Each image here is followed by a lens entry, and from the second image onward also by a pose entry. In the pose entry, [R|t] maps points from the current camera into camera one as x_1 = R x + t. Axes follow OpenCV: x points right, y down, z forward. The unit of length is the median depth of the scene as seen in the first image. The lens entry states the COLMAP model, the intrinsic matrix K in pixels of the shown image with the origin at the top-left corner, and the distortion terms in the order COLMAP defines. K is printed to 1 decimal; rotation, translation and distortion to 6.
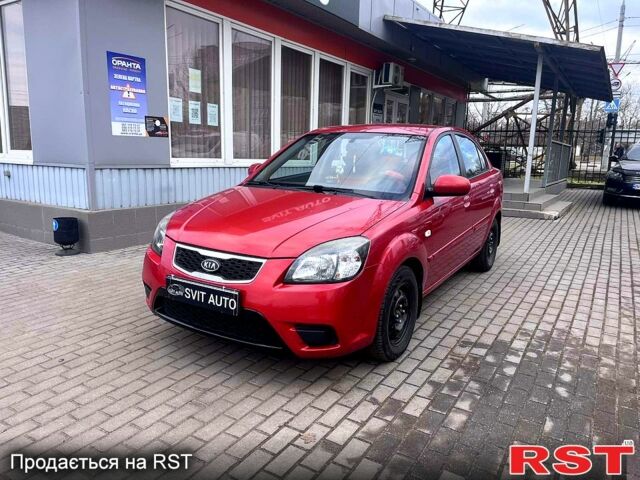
lens RADIAL K [[481.1, 0, 321.3], [0, 481.1, 242.8], [0, 0, 1]] dist [0.065428, -0.069535]
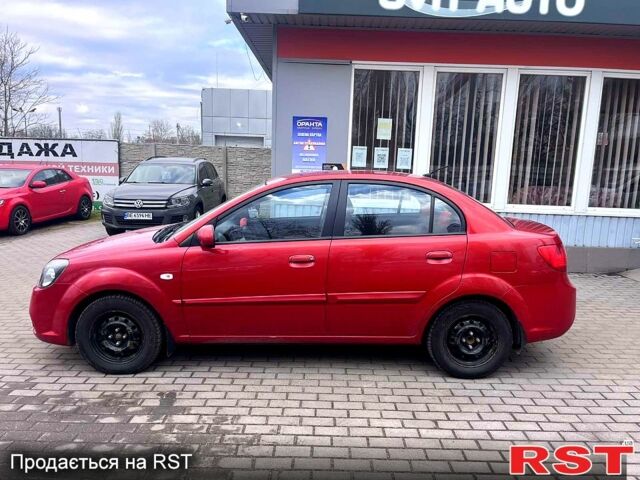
lens RADIAL K [[481.1, 0, 319.4], [0, 481.1, 244.8], [0, 0, 1]] dist [0.065428, -0.069535]
pose [[0.514172, 0.123009, -0.848820, 1.046591], [-0.180941, 0.982945, 0.032841, -0.149202], [0.838384, 0.136701, 0.527660, 0.580082]]
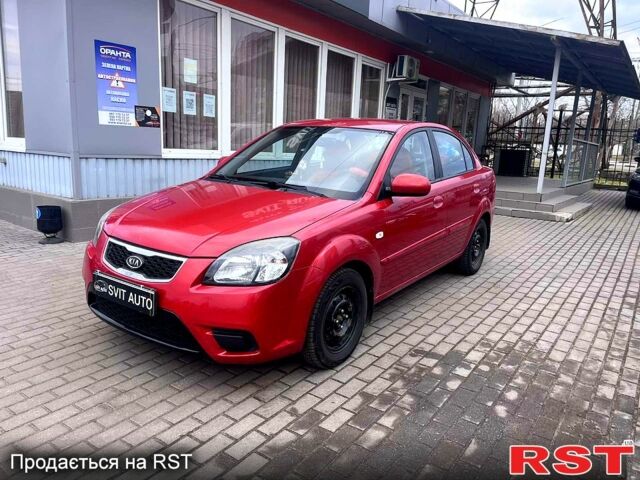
lens RADIAL K [[481.1, 0, 326.3], [0, 481.1, 241.8], [0, 0, 1]] dist [0.065428, -0.069535]
pose [[0.998019, 0.032634, -0.053794, 0.136351], [-0.032027, 0.999414, 0.012102, -0.011741], [0.054157, -0.010355, 0.998479, 0.041102]]
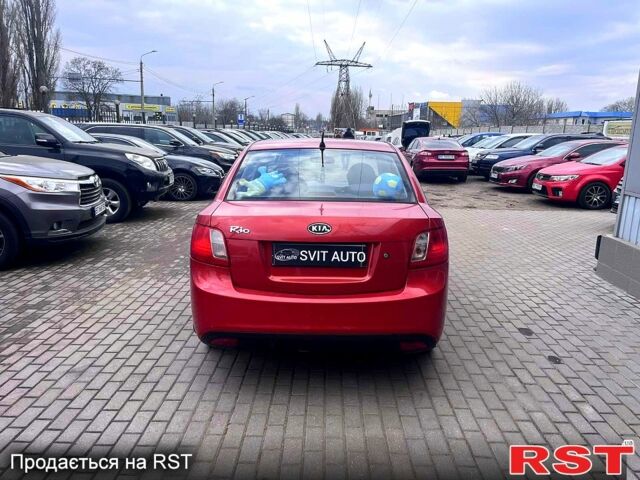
lens RADIAL K [[481.1, 0, 328.1], [0, 481.1, 233.9], [0, 0, 1]] dist [0.065428, -0.069535]
pose [[-0.853005, 0.065416, -0.517787, 0.728539], [-0.146362, 0.922318, 0.357641, -0.472240], [0.500960, 0.380854, -0.777168, 2.071133]]
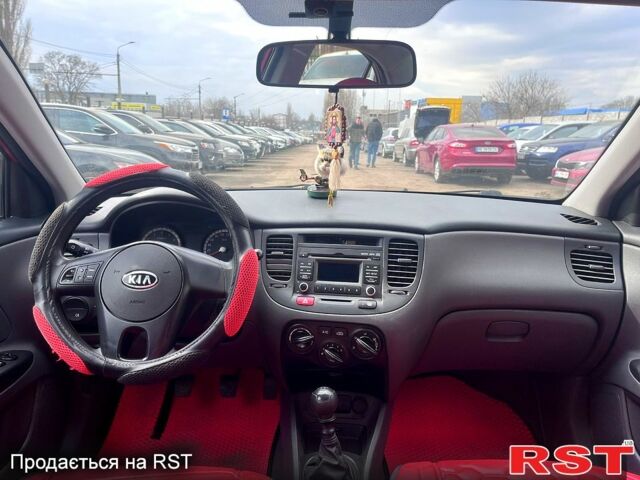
lens RADIAL K [[481.1, 0, 318.0], [0, 481.1, 228.5], [0, 0, 1]] dist [0.065428, -0.069535]
pose [[-0.855589, 0.061889, -0.513942, 0.180048], [-0.140921, 0.927484, 0.346286, -0.199216], [0.498104, 0.368704, -0.784824, 1.173743]]
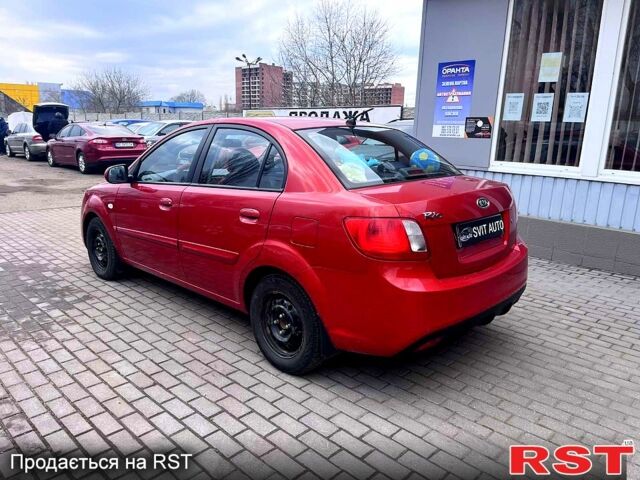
lens RADIAL K [[481.1, 0, 320.0], [0, 481.1, 242.6], [0, 0, 1]] dist [0.065428, -0.069535]
pose [[-0.228106, 0.196065, -0.953691, 1.101199], [-0.217389, 0.944531, 0.246177, -0.300507], [0.949057, 0.263477, -0.172830, 1.452571]]
